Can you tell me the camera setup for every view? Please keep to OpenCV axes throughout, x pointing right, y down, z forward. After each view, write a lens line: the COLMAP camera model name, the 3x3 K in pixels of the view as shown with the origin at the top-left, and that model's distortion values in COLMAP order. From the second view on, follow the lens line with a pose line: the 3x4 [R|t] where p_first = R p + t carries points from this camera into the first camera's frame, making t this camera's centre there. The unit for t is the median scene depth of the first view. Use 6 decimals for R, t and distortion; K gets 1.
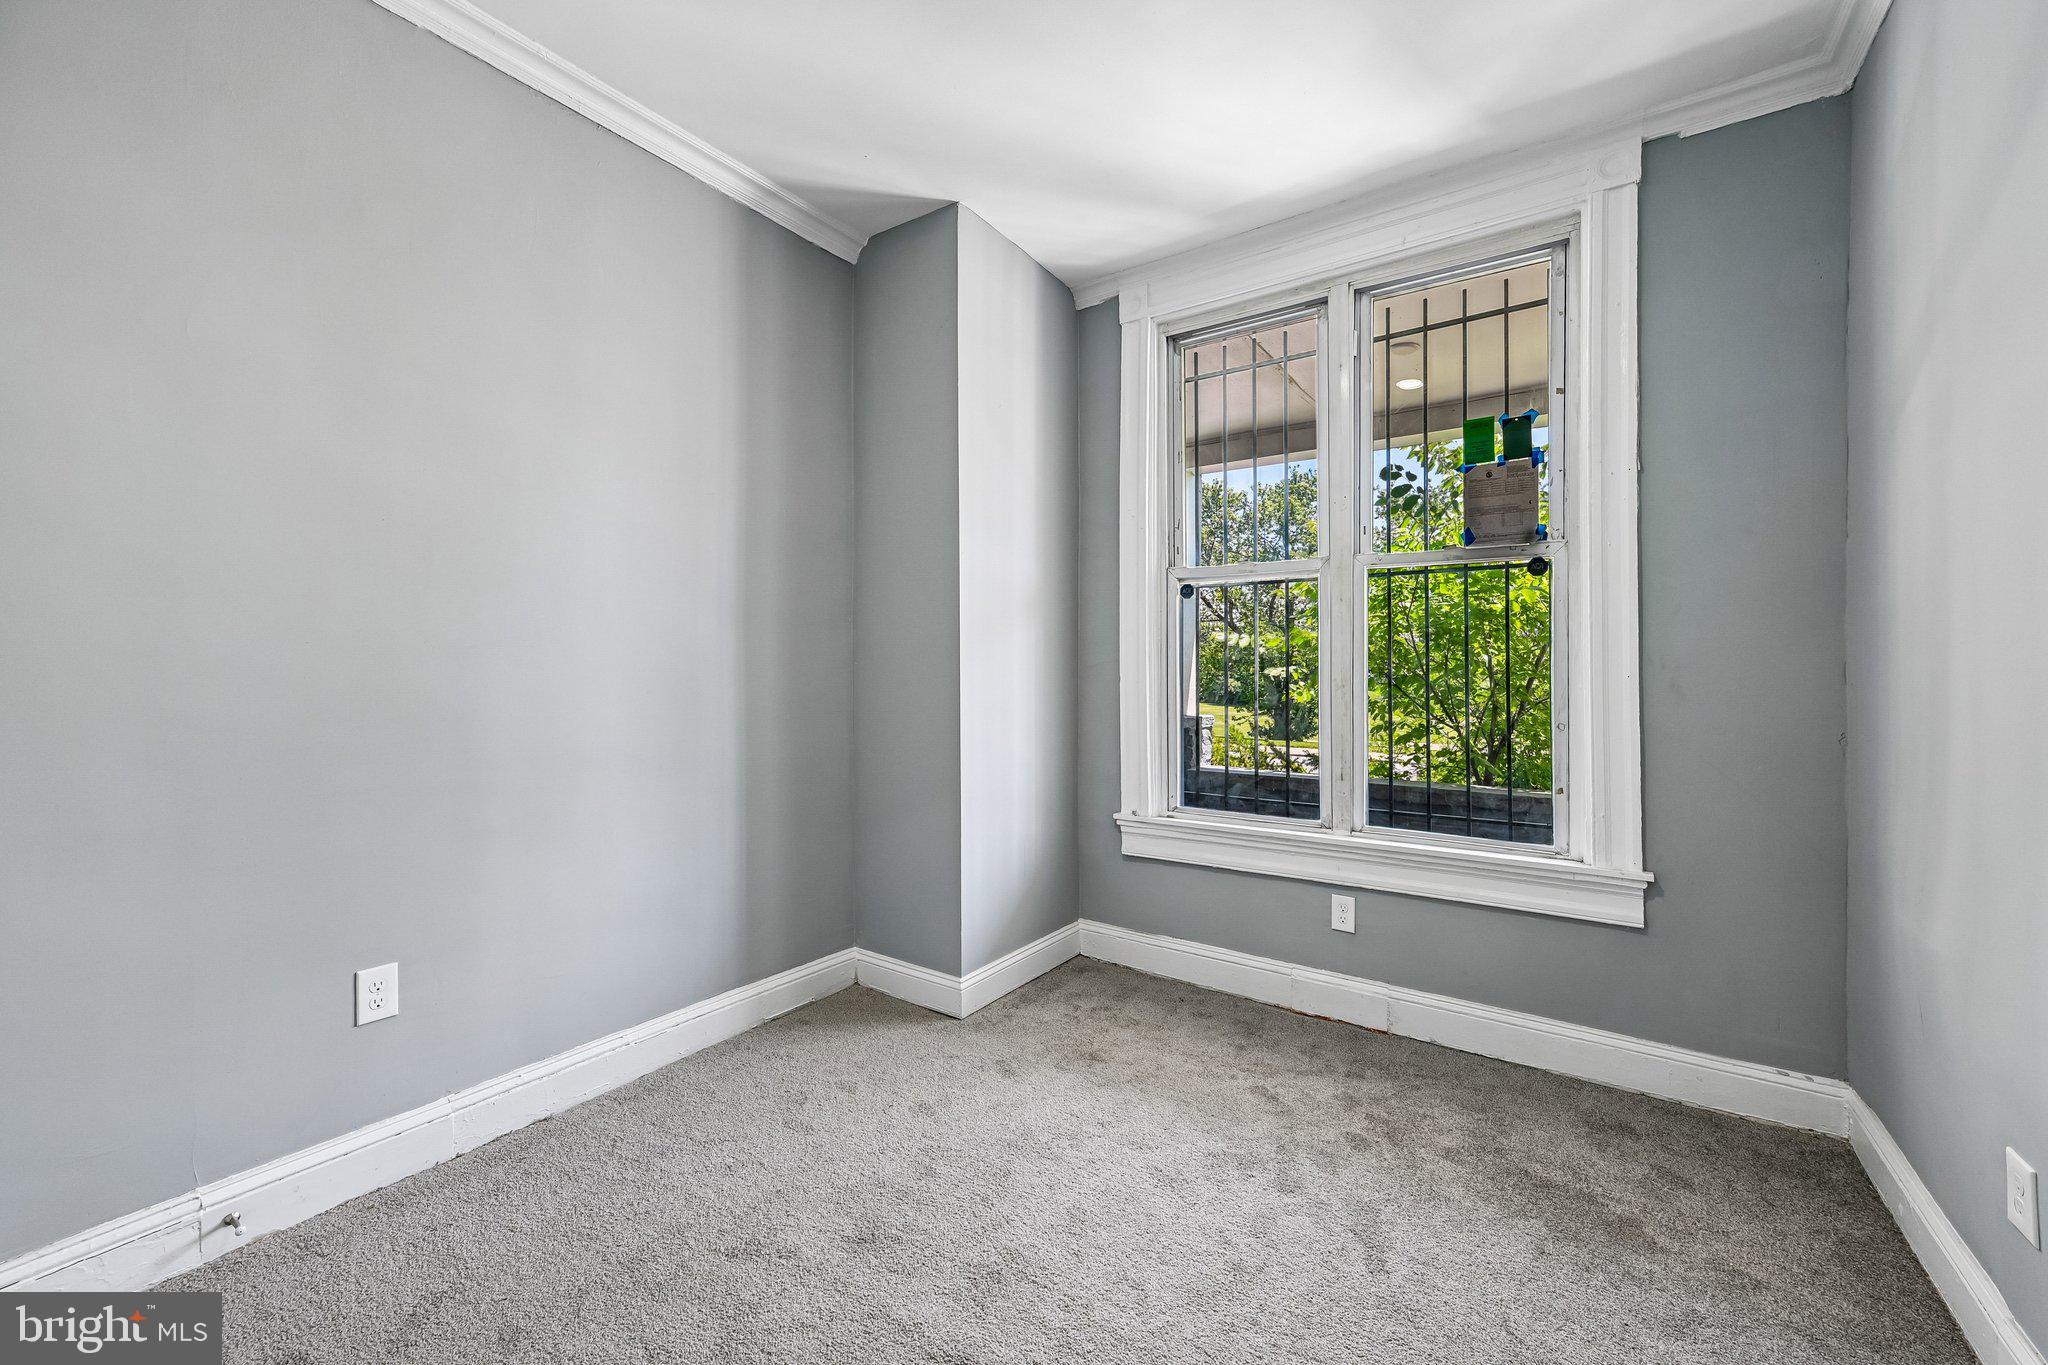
lens RADIAL K [[824.8, 0, 1023.9], [0, 824.8, 680.4], [0, 0, 1]] dist [-0.000995, -0.000060]
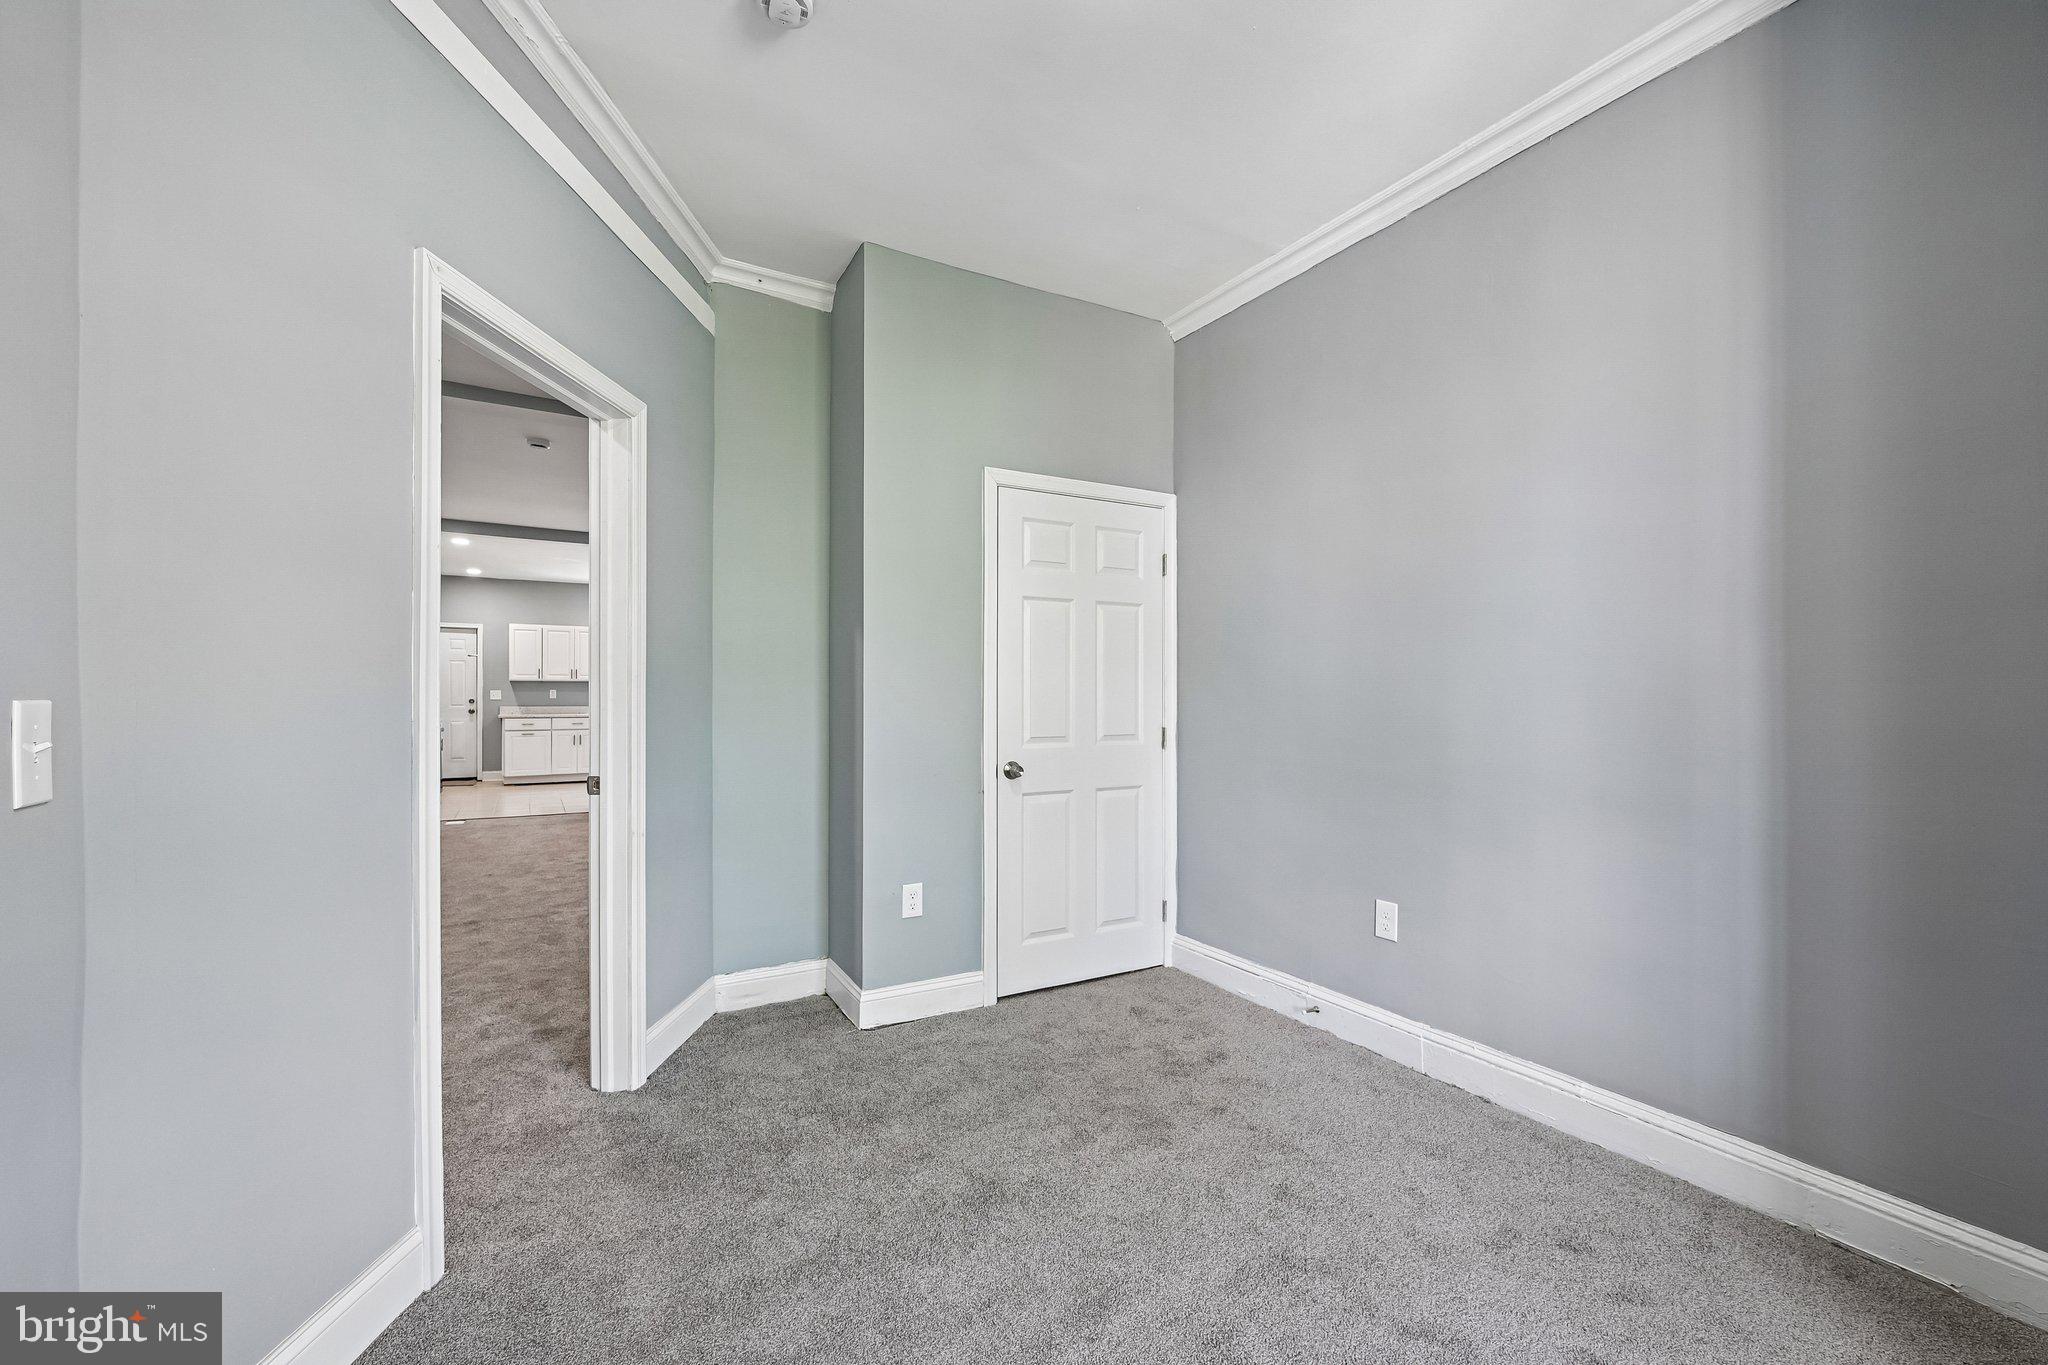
lens RADIAL K [[824.8, 0, 1023.7], [0, 824.8, 687.9], [0, 0, 1]] dist [-0.000995, -0.000060]
pose [[-0.415381, -0.005482, -0.909631, 0.634835], [-0.003091, 0.999985, -0.004614, -0.010214], [0.909642, 0.000895, -0.415392, 0.838670]]
